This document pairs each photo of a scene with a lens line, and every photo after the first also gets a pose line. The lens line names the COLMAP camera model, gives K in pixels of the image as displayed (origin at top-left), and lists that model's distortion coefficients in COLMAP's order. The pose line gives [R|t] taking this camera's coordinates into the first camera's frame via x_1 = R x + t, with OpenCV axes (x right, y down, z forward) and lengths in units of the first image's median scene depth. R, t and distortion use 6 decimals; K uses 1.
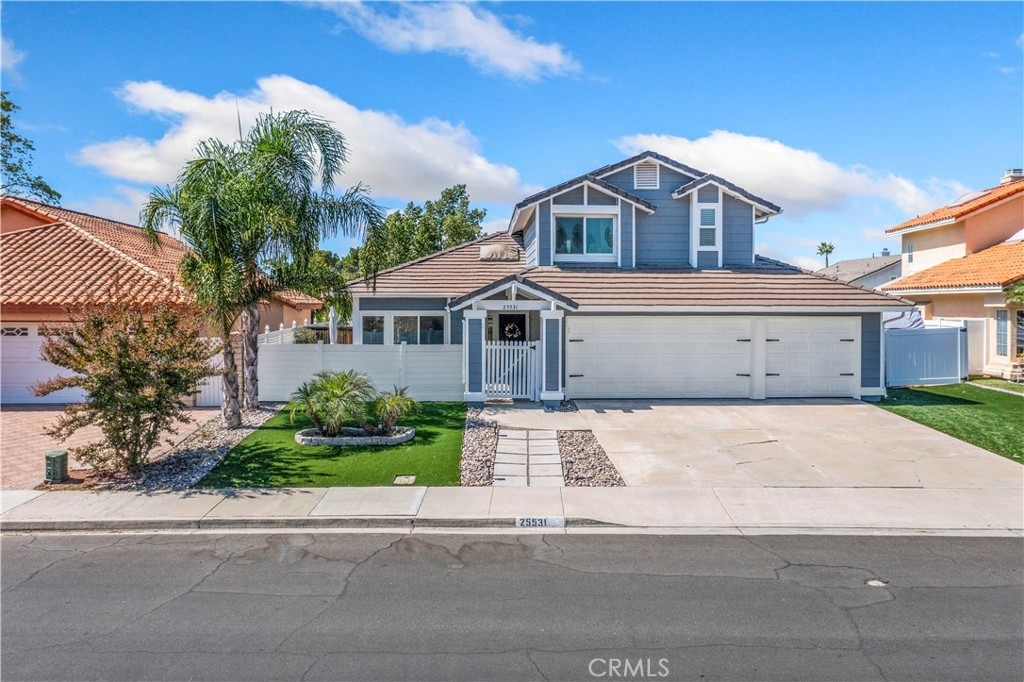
lens RADIAL K [[796.7, 0, 514.7], [0, 796.7, 284.6], [0, 0, 1]] dist [-0.011127, -0.005180]
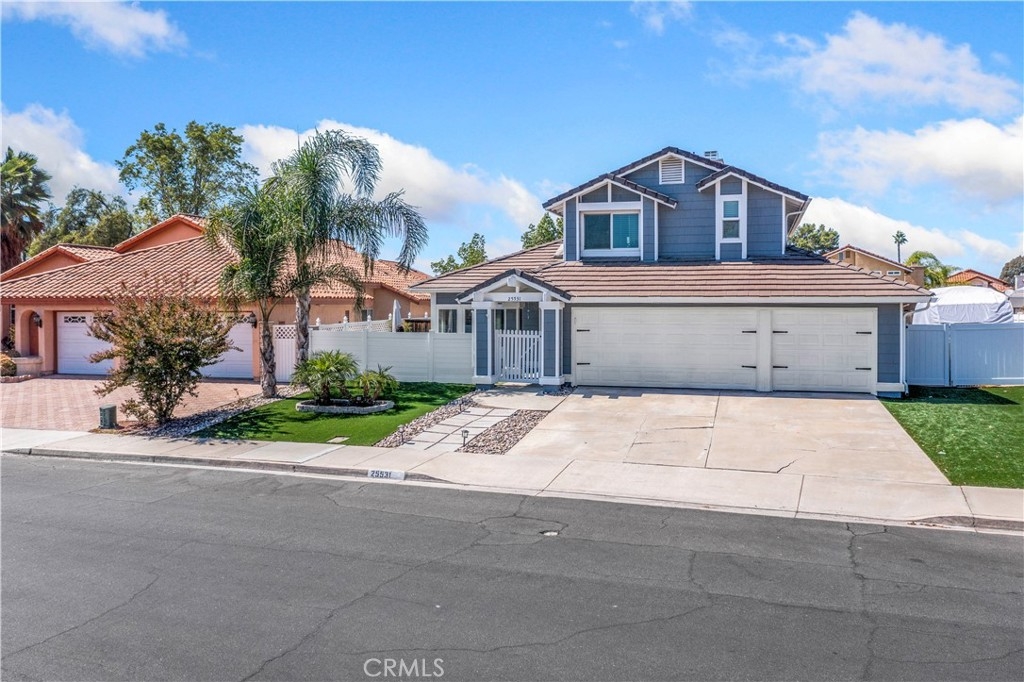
lens RADIAL K [[796.7, 0, 514.7], [0, 796.7, 284.6], [0, 0, 1]] dist [-0.011127, -0.005180]
pose [[0.948838, -0.009779, -0.315612, 0.336287], [0.009448, 0.999952, -0.002579, 0.011264], [0.315623, -0.000535, 0.948885, -0.038147]]
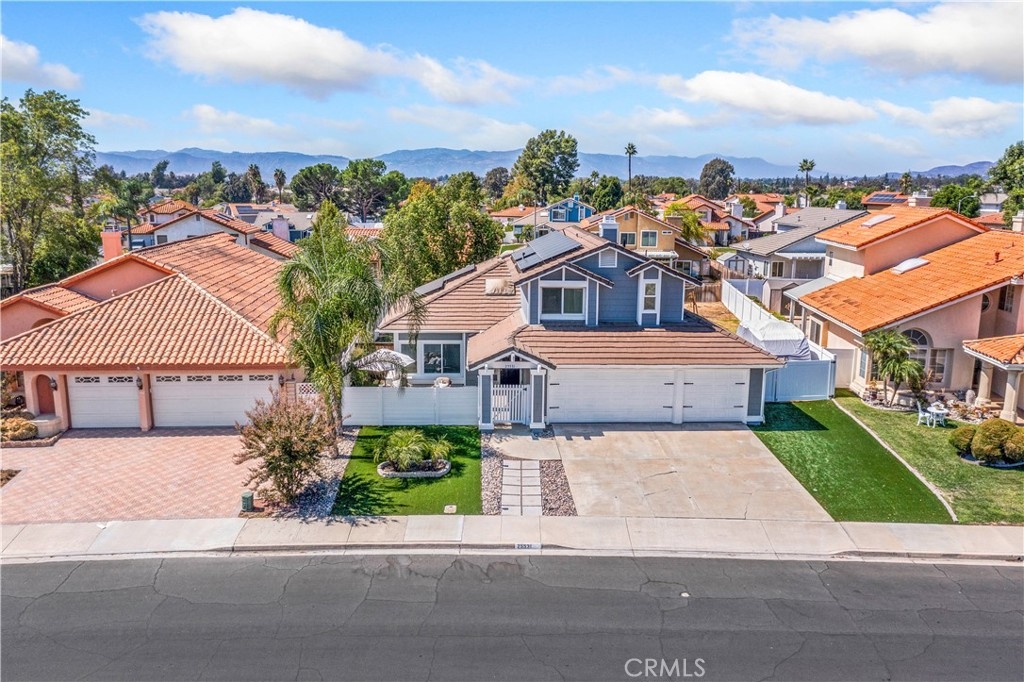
lens RADIAL K [[796.7, 0, 514.7], [0, 796.7, 284.6], [0, 0, 1]] dist [-0.011127, -0.005180]
pose [[0.999913, 0.007460, 0.010920, -0.013885], [-0.008949, 0.989634, 0.143335, -0.329033], [-0.009738, -0.143421, 0.989614, -0.434160]]
